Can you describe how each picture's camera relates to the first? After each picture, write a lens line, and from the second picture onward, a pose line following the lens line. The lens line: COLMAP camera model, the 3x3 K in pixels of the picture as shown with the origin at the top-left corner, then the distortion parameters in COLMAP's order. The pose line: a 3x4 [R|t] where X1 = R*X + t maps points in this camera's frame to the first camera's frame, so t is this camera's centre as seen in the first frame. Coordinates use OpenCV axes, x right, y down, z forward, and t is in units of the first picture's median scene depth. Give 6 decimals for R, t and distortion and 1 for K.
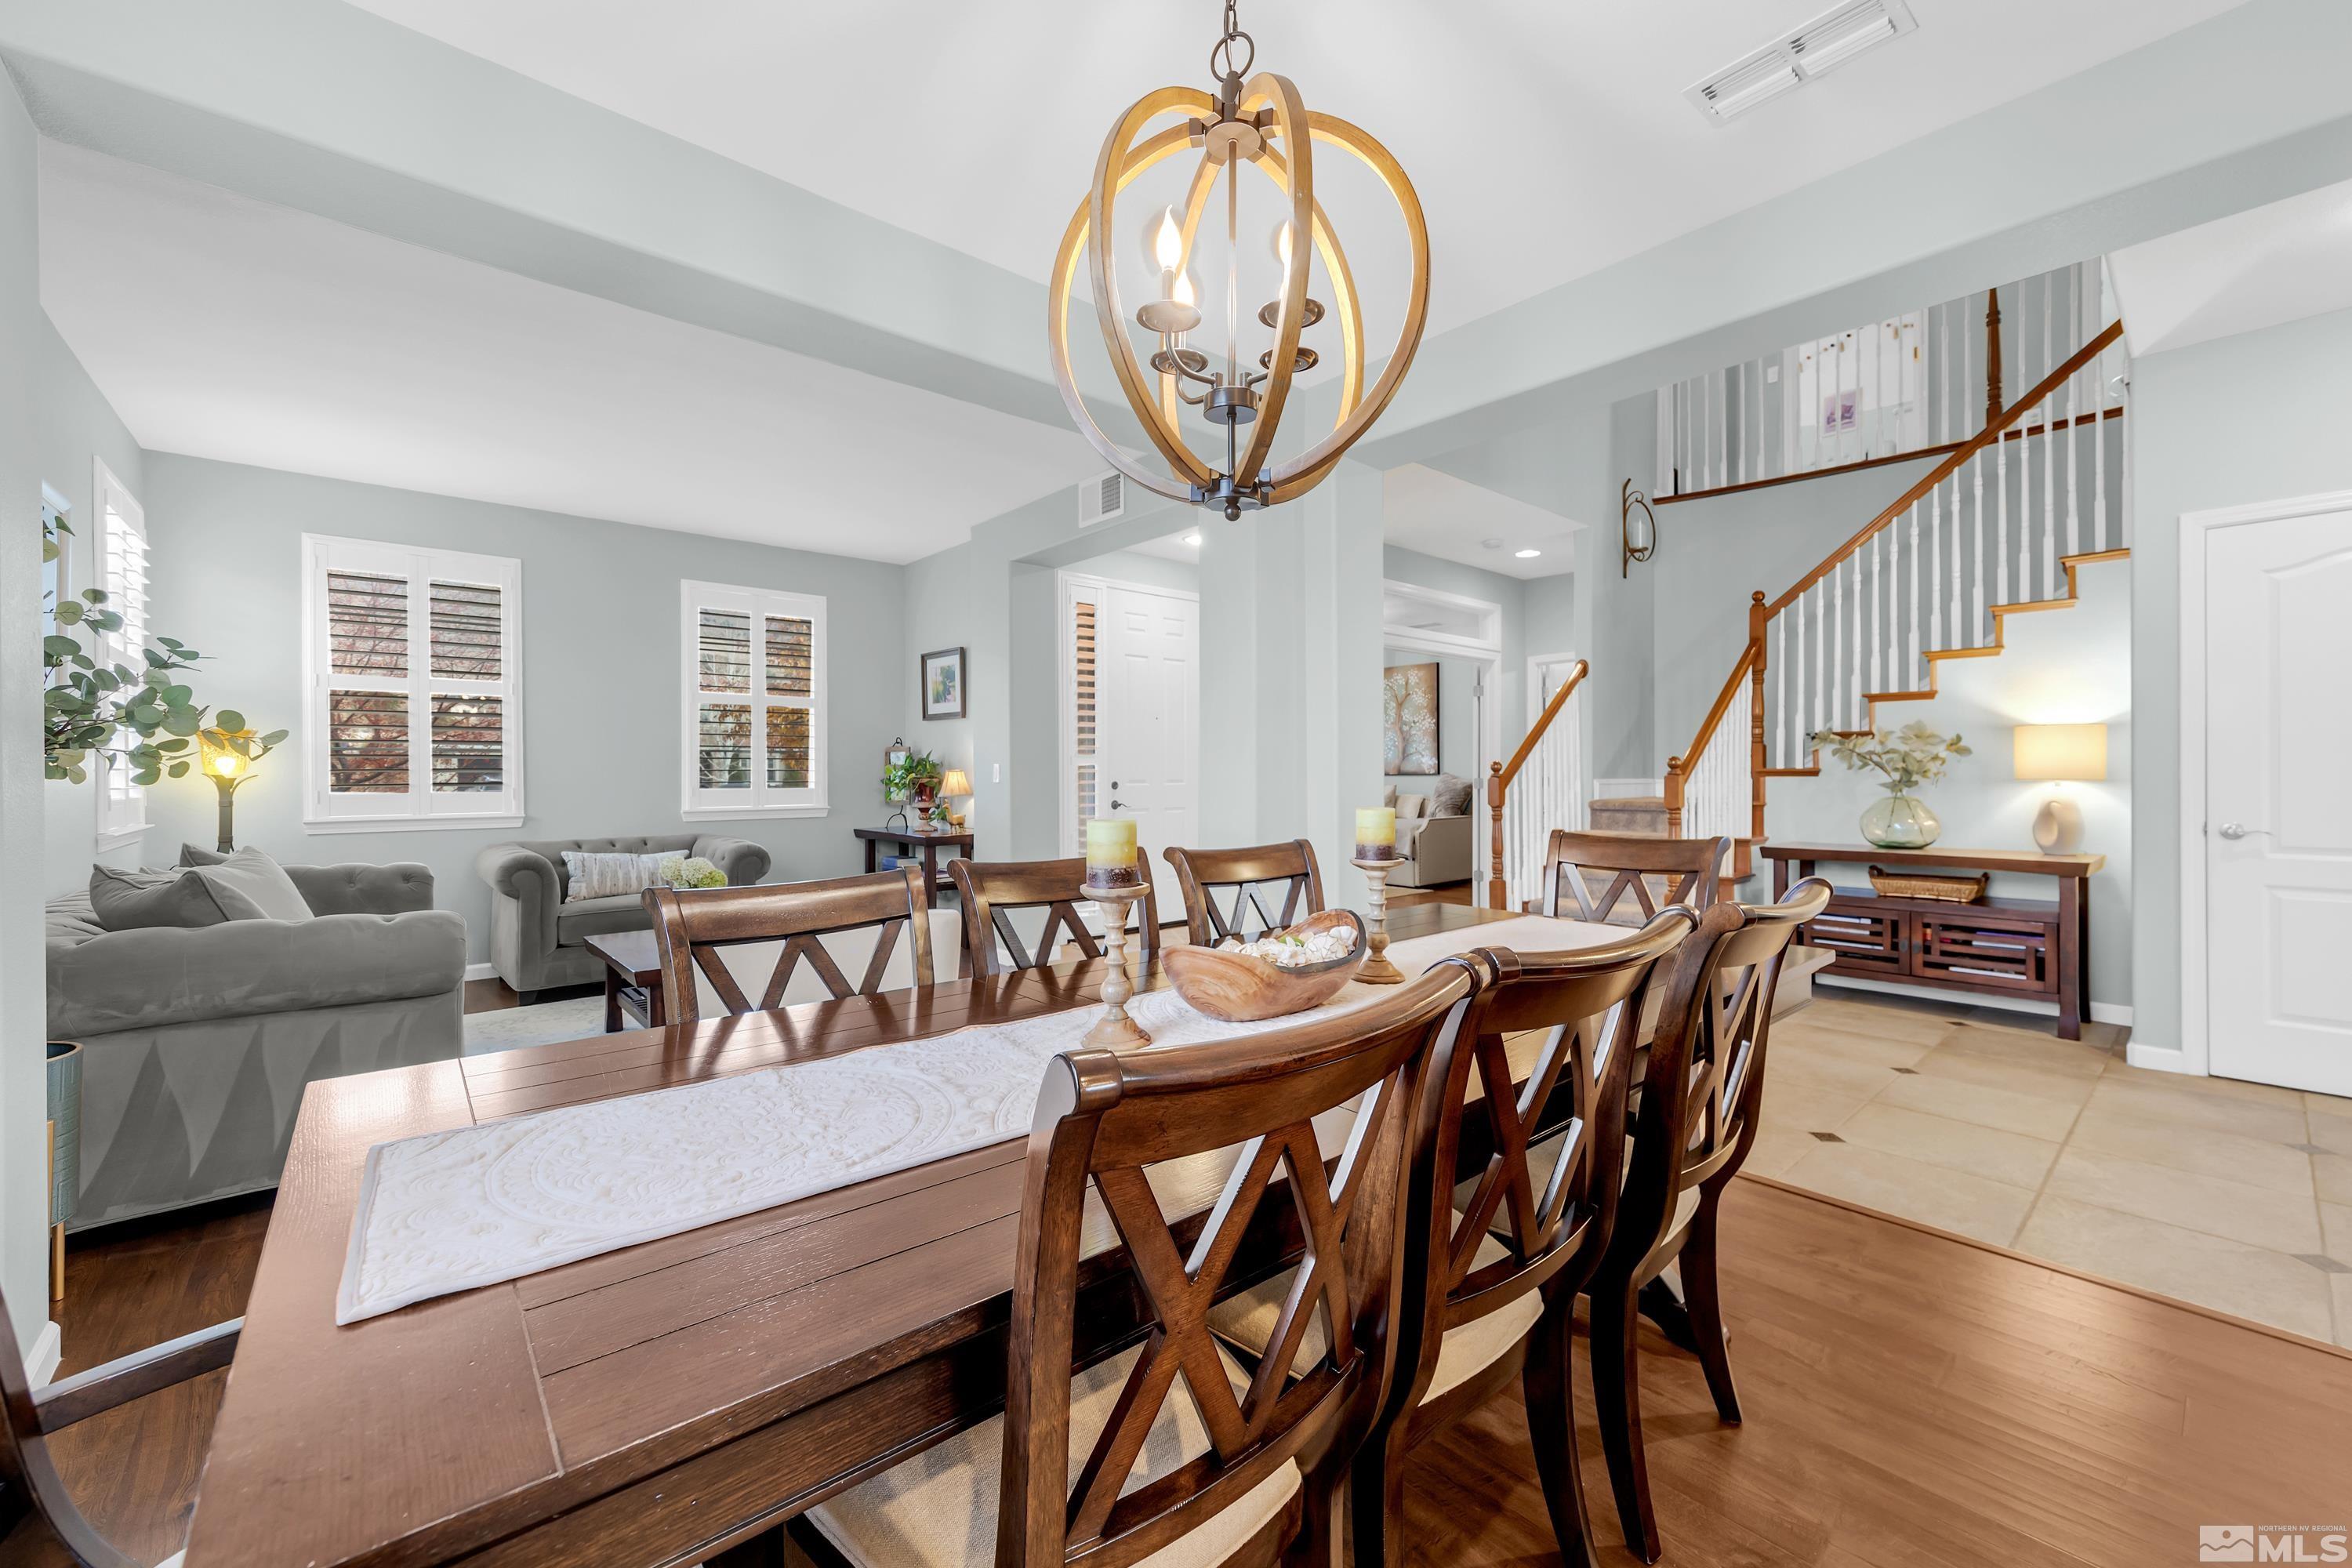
lens RADIAL K [[941.3, 0, 1177.8], [0, 941.3, 773.4], [0, 0, 1]] dist [0.001961, -0.000412]
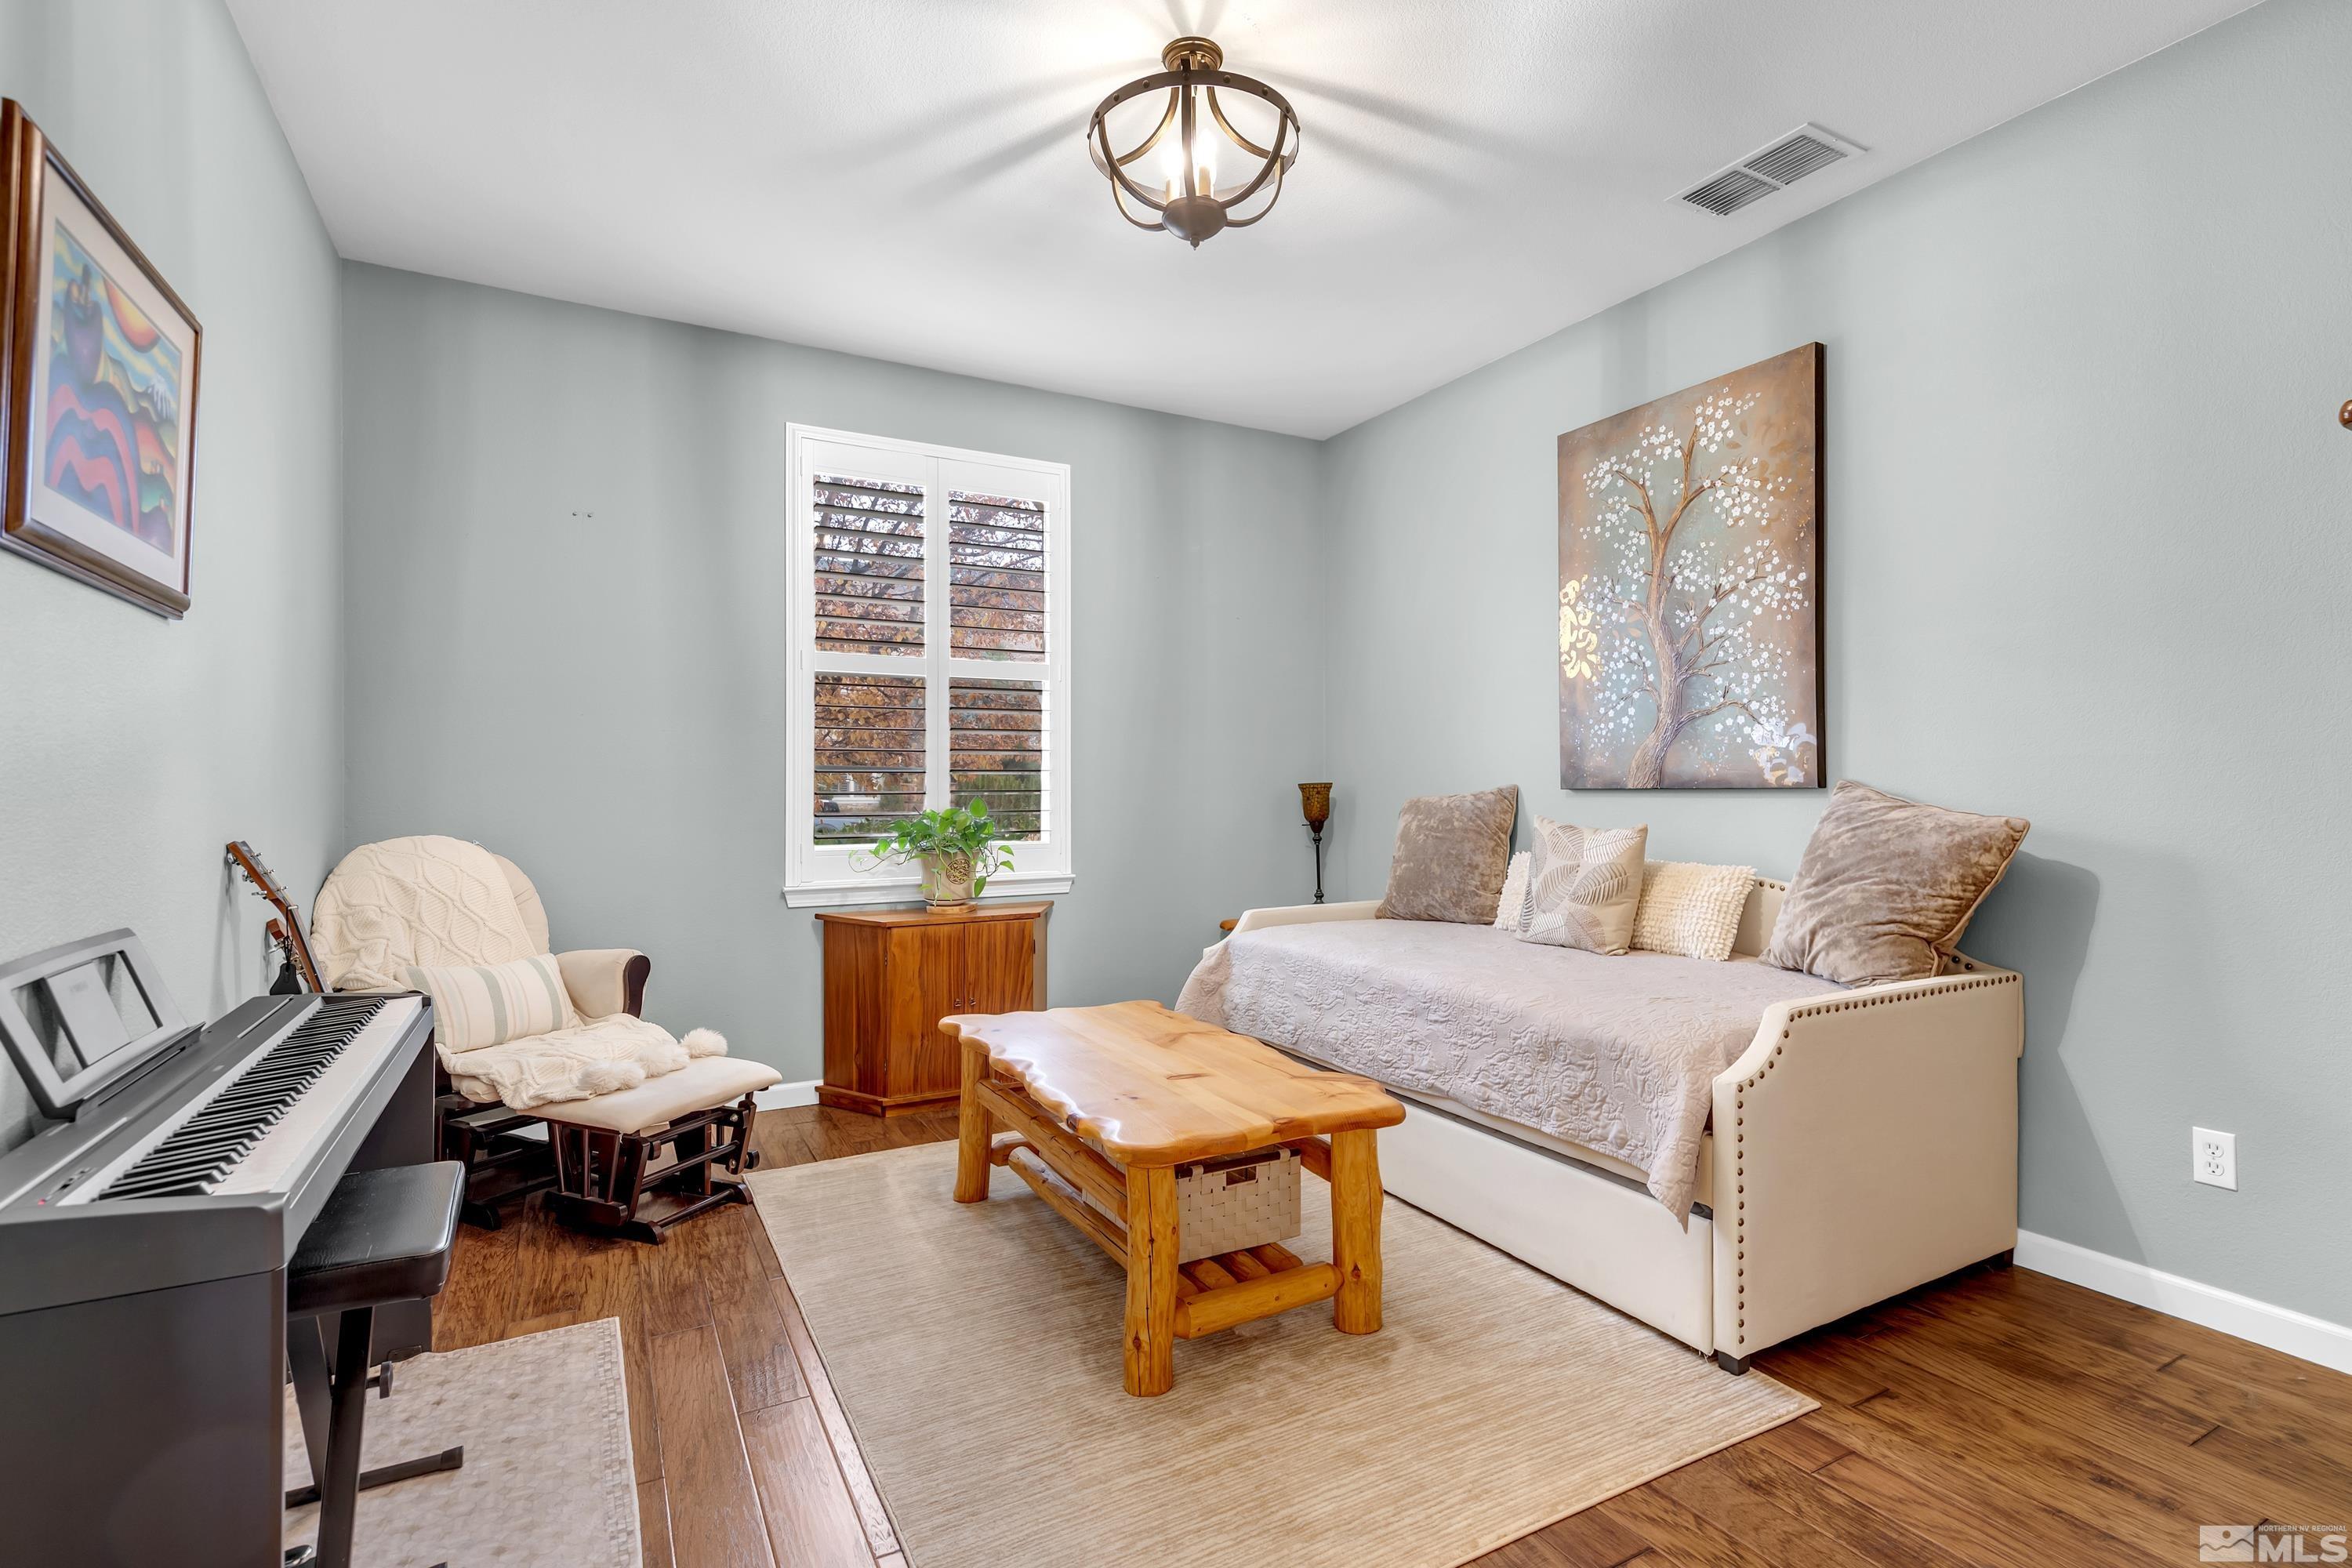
lens RADIAL K [[1102.8, 0, 1188.6], [0, 1102.8, 797.2], [0, 0, 1]] dist [0.000388, 0.000029]
pose [[0.975176, -0.000500, -0.221432, 0.175449], [0.001611, 0.999987, 0.004838, 0.001779], [0.221427, -0.005075, 0.975164, 0.668543]]
